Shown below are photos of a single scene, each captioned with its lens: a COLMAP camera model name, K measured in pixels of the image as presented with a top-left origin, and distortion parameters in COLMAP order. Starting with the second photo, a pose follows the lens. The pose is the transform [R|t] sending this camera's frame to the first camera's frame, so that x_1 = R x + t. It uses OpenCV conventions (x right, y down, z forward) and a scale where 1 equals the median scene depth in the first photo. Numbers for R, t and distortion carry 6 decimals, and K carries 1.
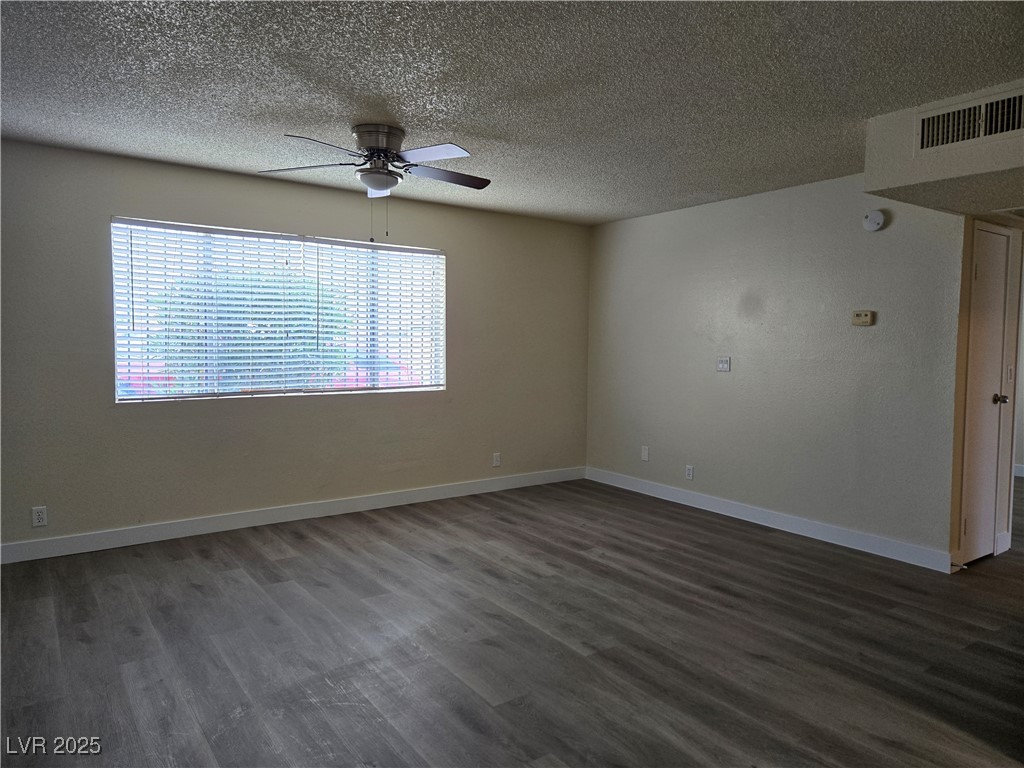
lens RADIAL K [[700.8, 0, 512.0], [0, 700.8, 384.0], [0, 0, 1]] dist [0.042183, -0.006058]
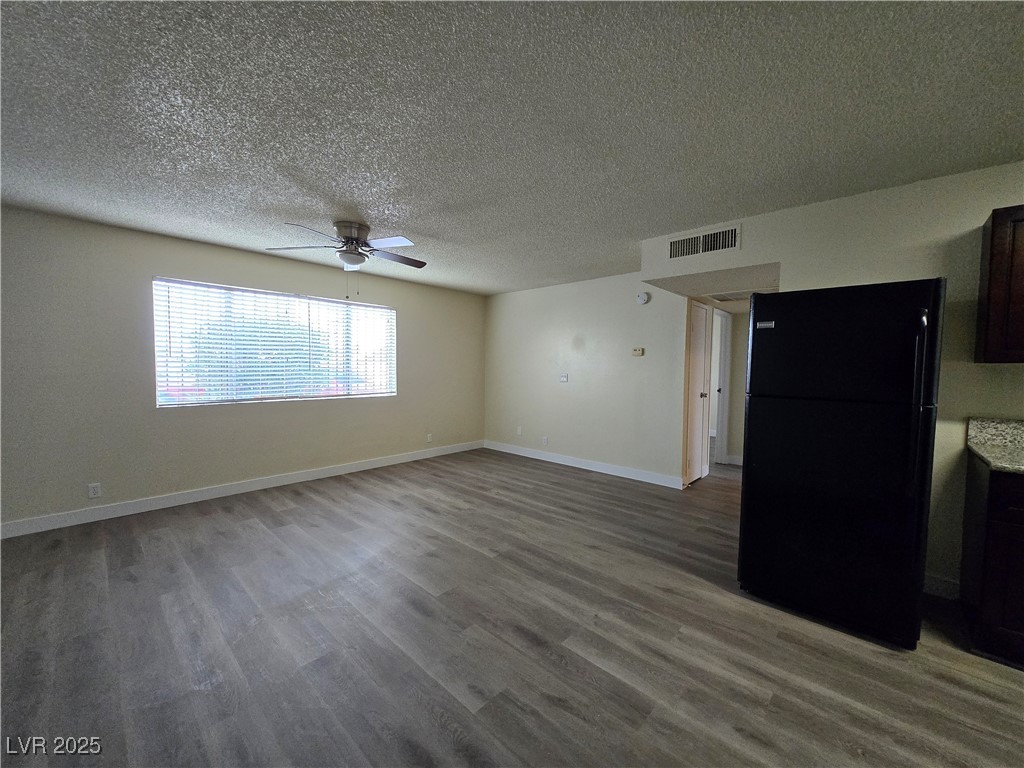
lens RADIAL K [[408.0, 0, 523.2], [0, 408.0, 387.2], [0, 0, 1]] dist [-0.001492, -0.000417]
pose [[0.977121, -0.011470, 0.212376, -0.015404], [0.013659, 0.999868, -0.008841, 0.003305], [-0.212247, 0.011540, 0.977148, 0.051597]]
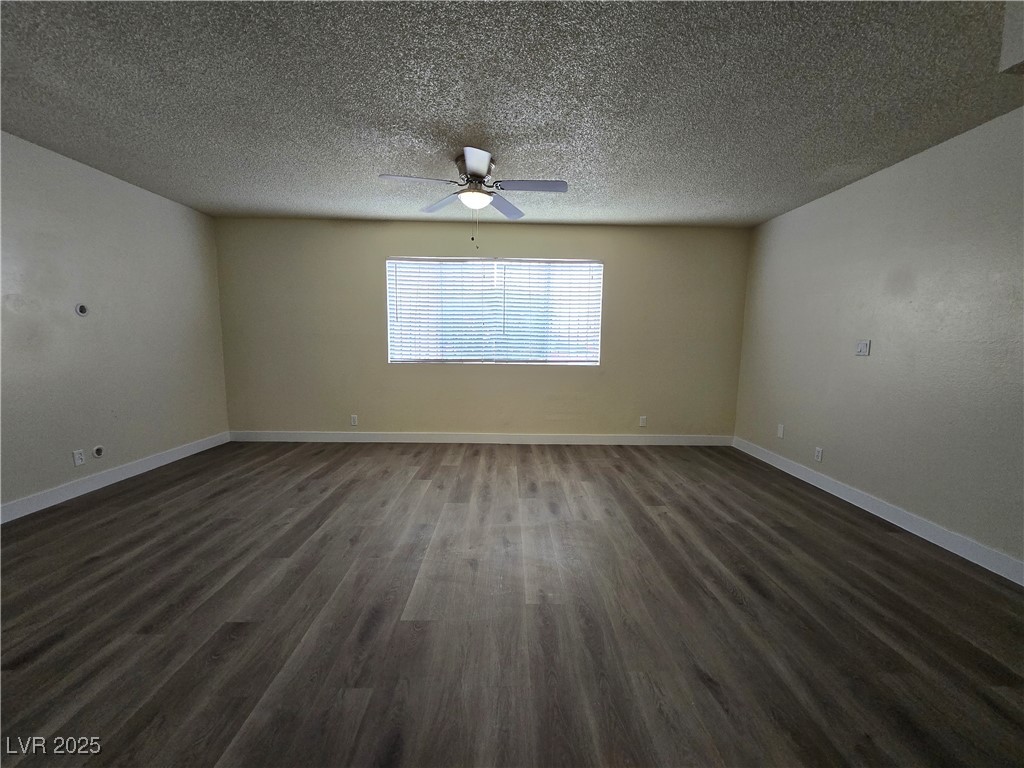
lens RADIAL K [[408.0, 0, 523.2], [0, 408.0, 387.2], [0, 0, 1]] dist [-0.001492, -0.000417]
pose [[0.817574, 0.067402, -0.571865, 0.339762], [-0.042174, 0.997468, 0.057270, 0.017101], [0.574277, -0.022705, 0.818346, 0.388476]]
